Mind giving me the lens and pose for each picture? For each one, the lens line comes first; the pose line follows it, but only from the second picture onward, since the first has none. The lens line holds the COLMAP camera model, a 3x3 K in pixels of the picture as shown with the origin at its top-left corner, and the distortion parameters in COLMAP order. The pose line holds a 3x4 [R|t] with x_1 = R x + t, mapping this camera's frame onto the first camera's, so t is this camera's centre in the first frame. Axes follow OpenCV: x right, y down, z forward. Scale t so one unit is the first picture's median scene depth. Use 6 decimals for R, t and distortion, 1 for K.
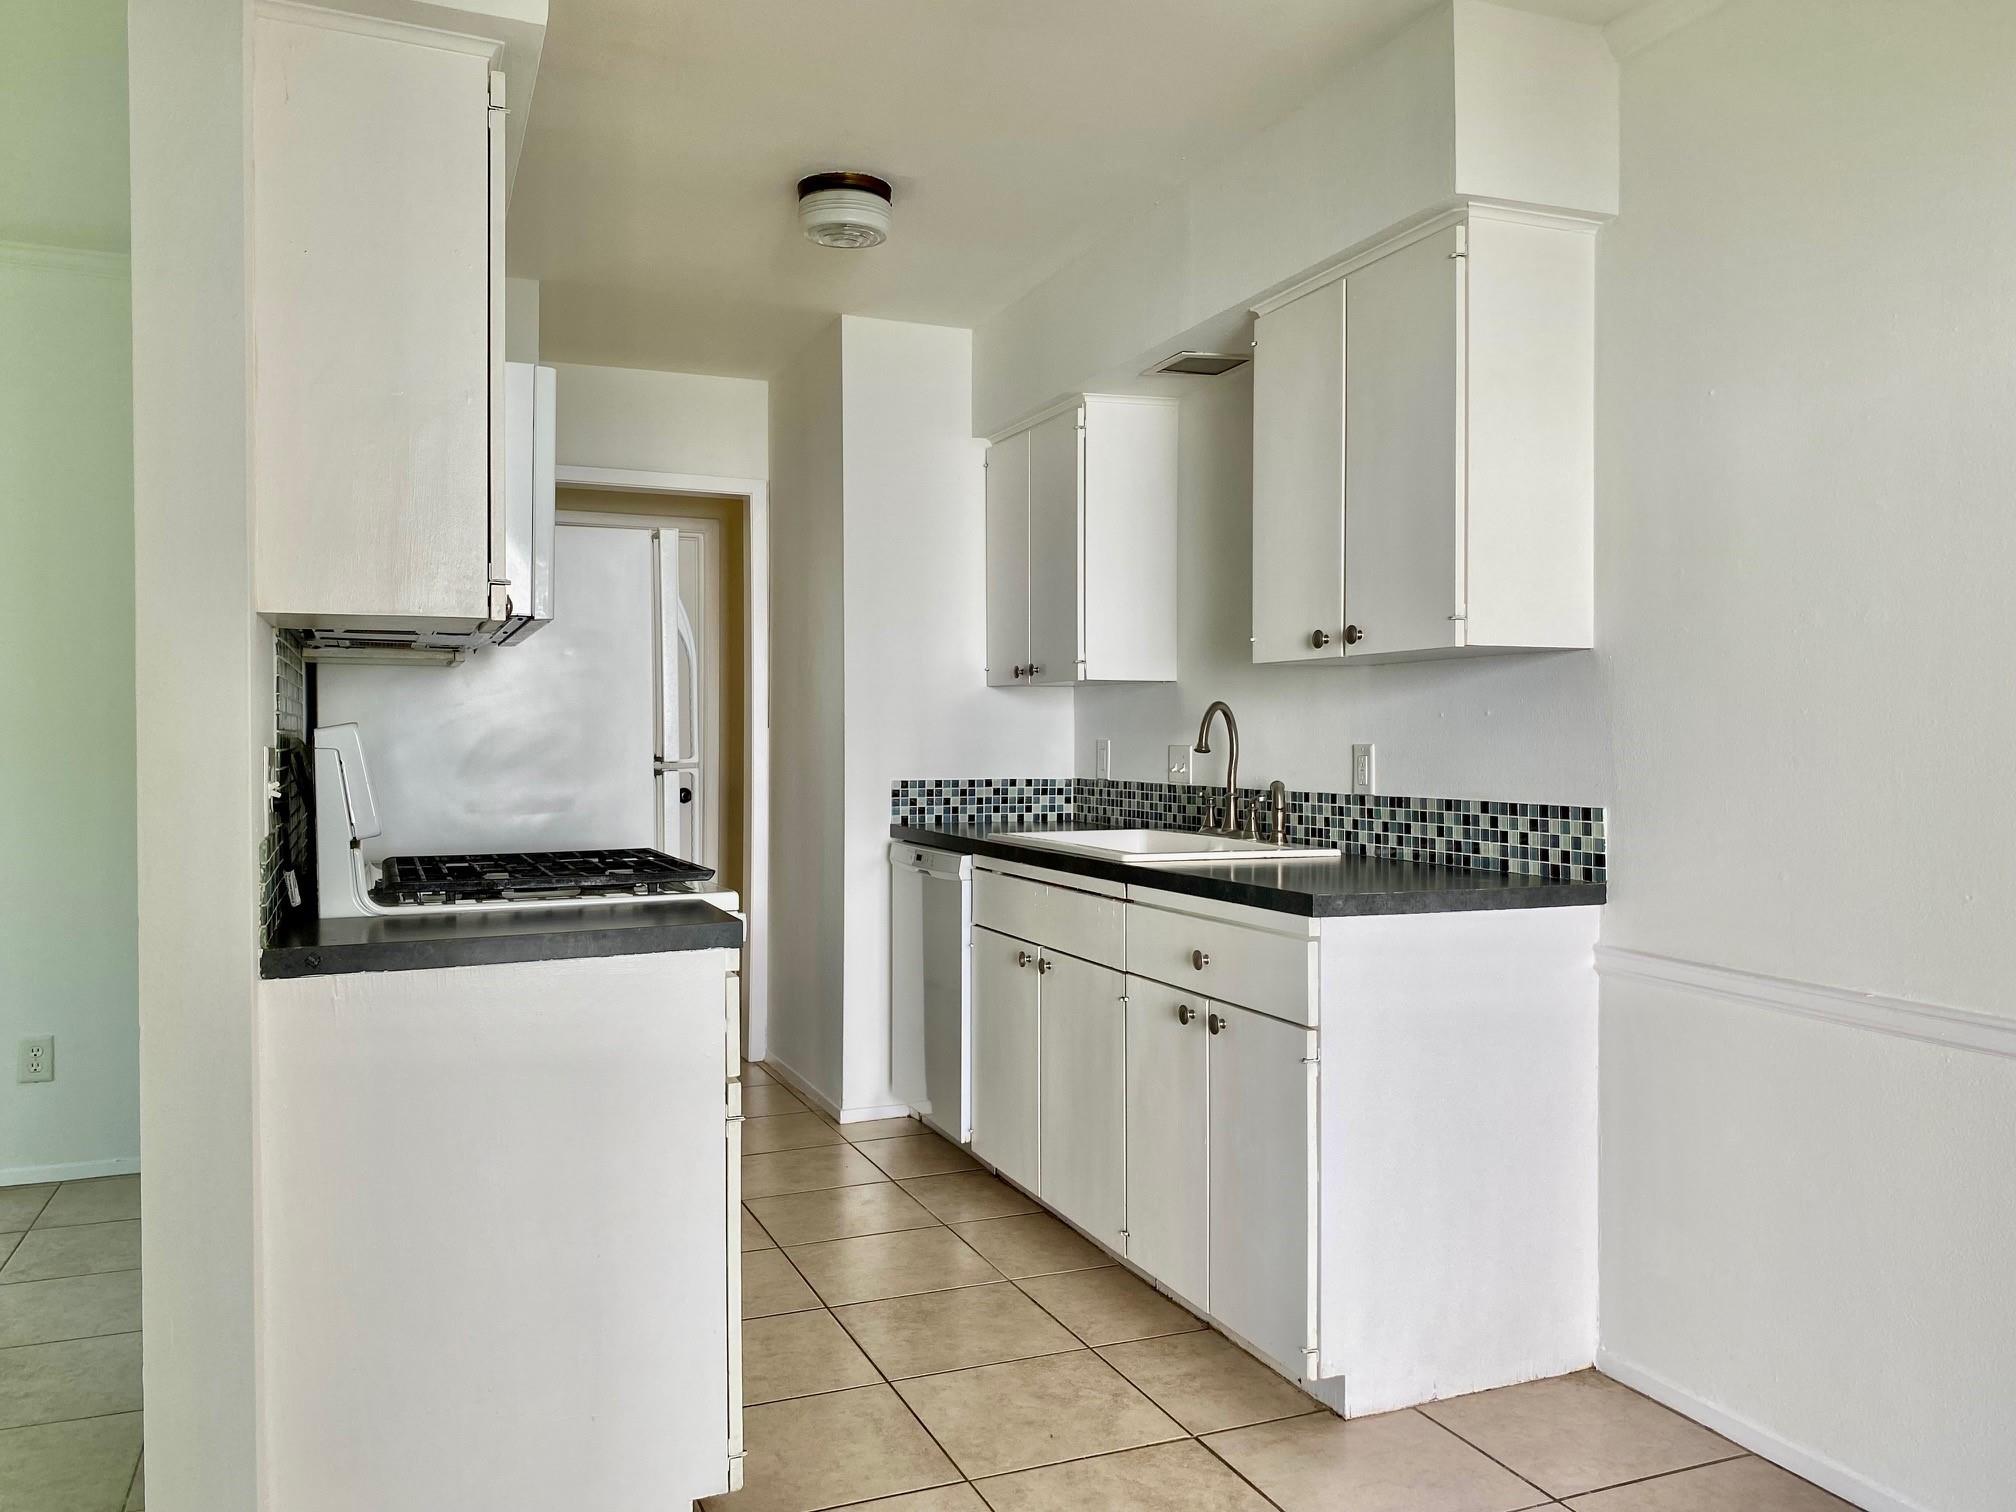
lens RADIAL K [[1558.6, 0, 1005.9], [0, 1558.6, 752.9], [0, 0, 1]] dist [0.039087, -0.025121]
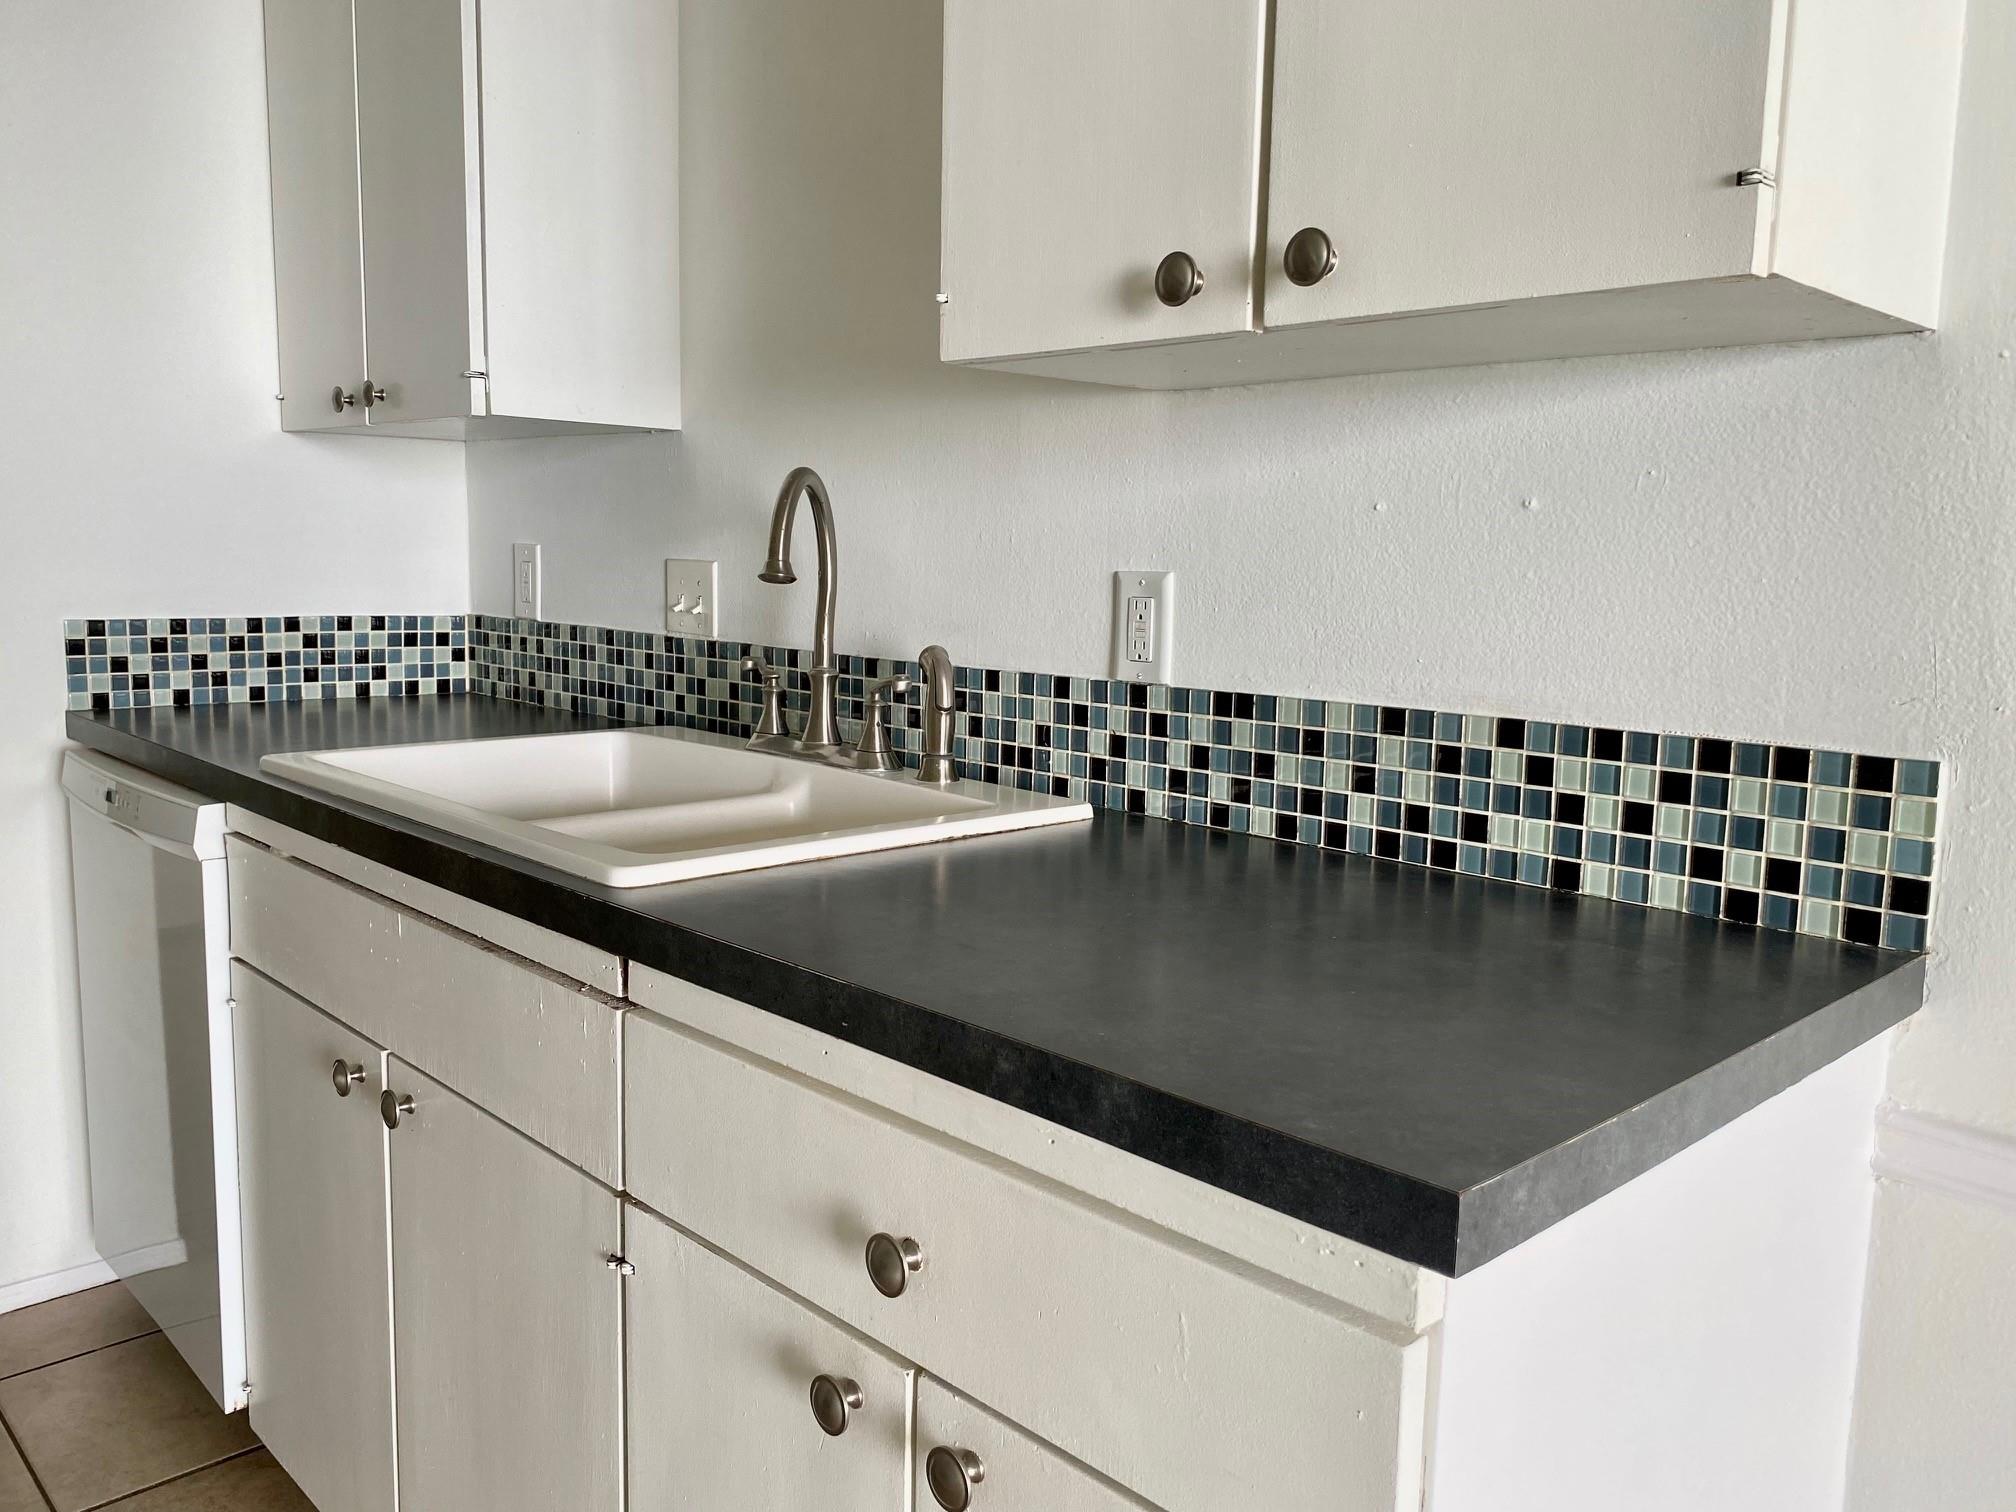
lens RADIAL K [[1558.6, 0, 998.3], [0, 1558.6, 748.0], [0, 0, 1]] dist [0.039087, -0.025121]
pose [[0.934203, -0.025923, 0.355799, 0.027403], [-0.017466, 0.992836, 0.118197, -0.006785], [-0.356315, -0.116635, 0.927058, 0.568706]]
